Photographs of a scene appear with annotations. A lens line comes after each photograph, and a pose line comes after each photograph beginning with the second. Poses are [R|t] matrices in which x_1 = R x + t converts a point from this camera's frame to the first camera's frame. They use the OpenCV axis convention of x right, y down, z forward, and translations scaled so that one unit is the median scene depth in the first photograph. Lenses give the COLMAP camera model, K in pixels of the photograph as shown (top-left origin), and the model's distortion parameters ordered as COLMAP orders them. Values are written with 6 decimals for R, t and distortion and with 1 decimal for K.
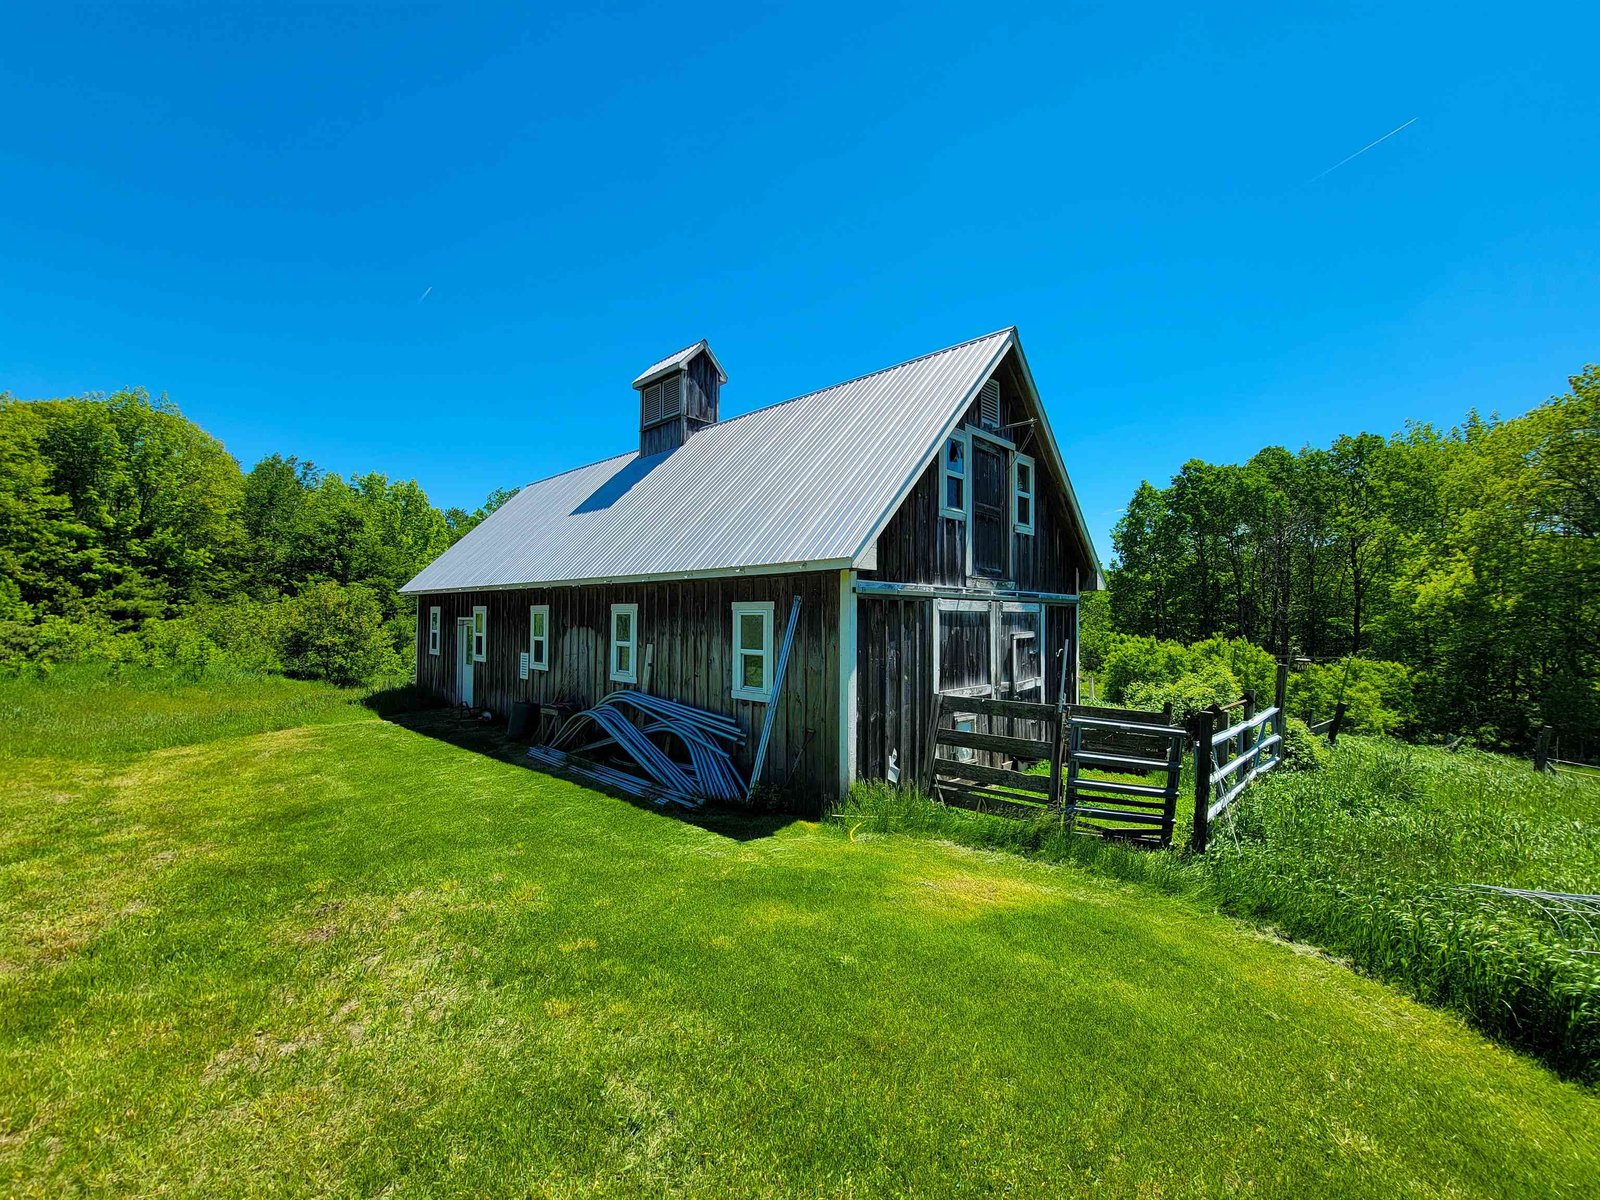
lens RADIAL K [[652.8, 0, 809.3], [0, 652.8, 602.6], [0, 0, 1]] dist [-0.002066, 0.000833]
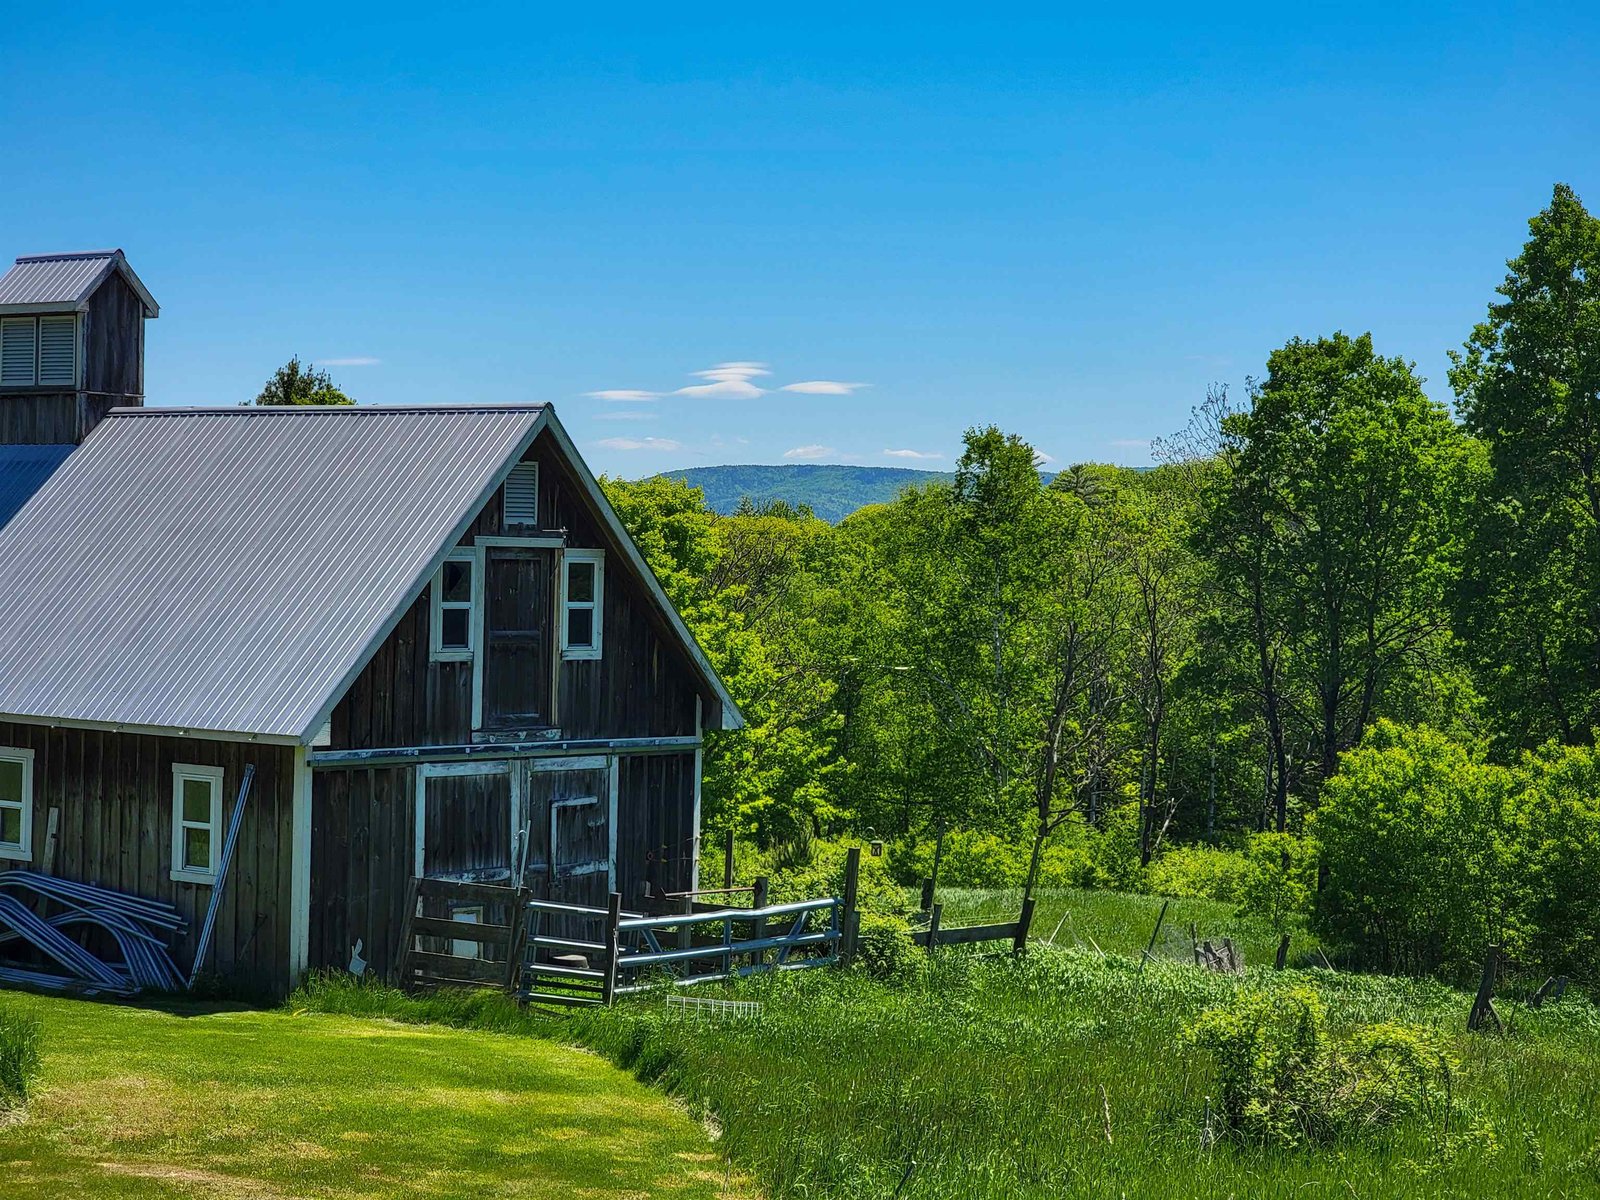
lens RADIAL K [[3253.8, 0, 800.0], [0, 3253.8, 600.0], [0, 0, 1]] dist [-0.150688, 2.136758]
pose [[0.995415, 0.018256, 0.093897, 0.265591], [-0.022162, 0.998925, 0.040717, -0.370156], [-0.093053, -0.042612, 0.994749, -2.965996]]
